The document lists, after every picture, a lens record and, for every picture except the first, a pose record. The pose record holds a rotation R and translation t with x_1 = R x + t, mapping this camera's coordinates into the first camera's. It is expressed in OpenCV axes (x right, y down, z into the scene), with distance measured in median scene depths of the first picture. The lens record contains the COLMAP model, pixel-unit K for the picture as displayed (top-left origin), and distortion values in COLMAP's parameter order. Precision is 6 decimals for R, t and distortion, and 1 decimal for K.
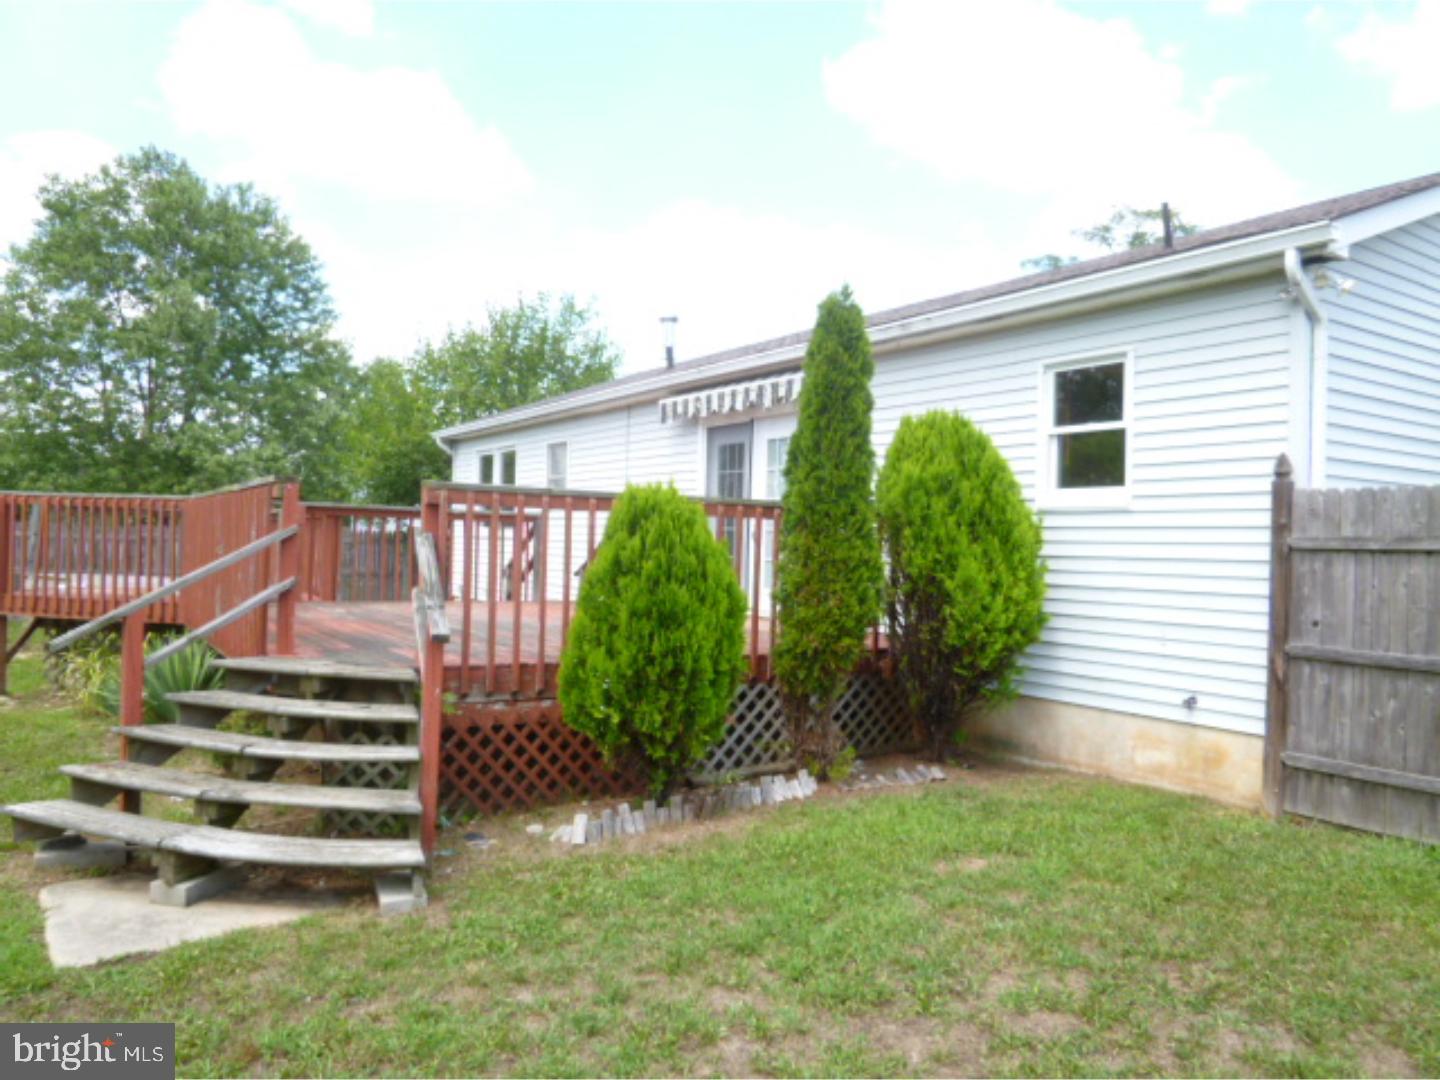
lens RADIAL K [[1021.4, 0, 715.6], [0, 1021.4, 534.1], [0, 0, 1]] dist [-0.065140, -0.002311]
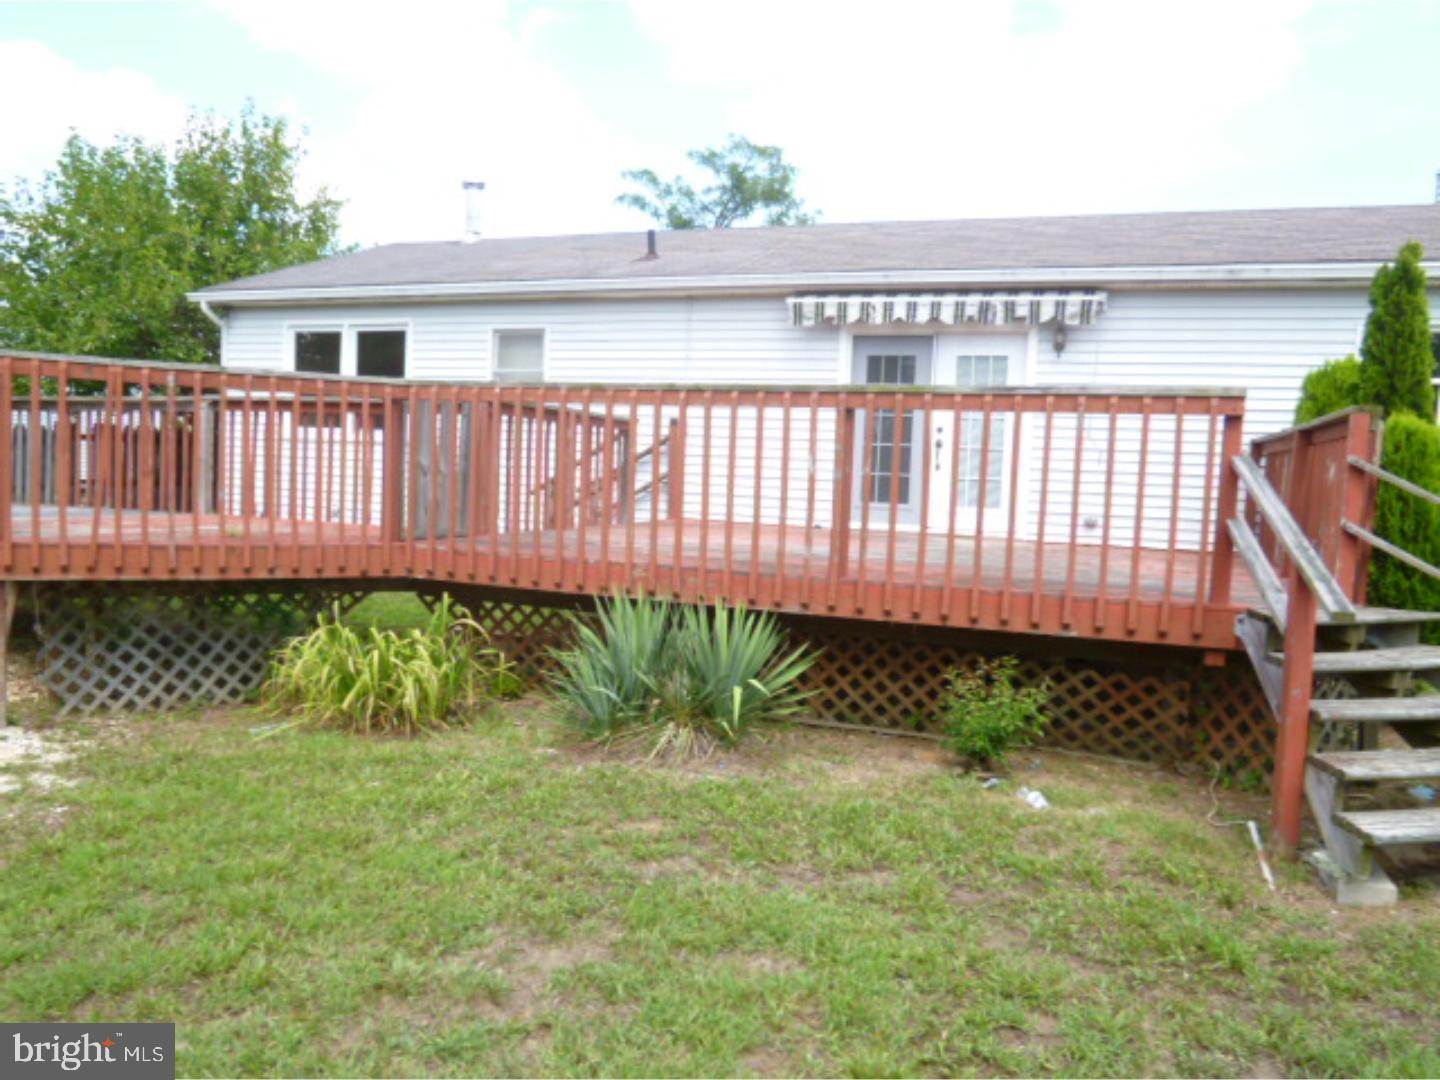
lens RADIAL K [[1021.4, 0, 717.5], [0, 1021.4, 539.7], [0, 0, 1]] dist [-0.065140, -0.002311]
pose [[0.792569, -0.038398, 0.608572, -0.666570], [-0.022764, 0.995457, 0.092455, 0.000391], [-0.609357, -0.087131, 0.788094, 0.307624]]
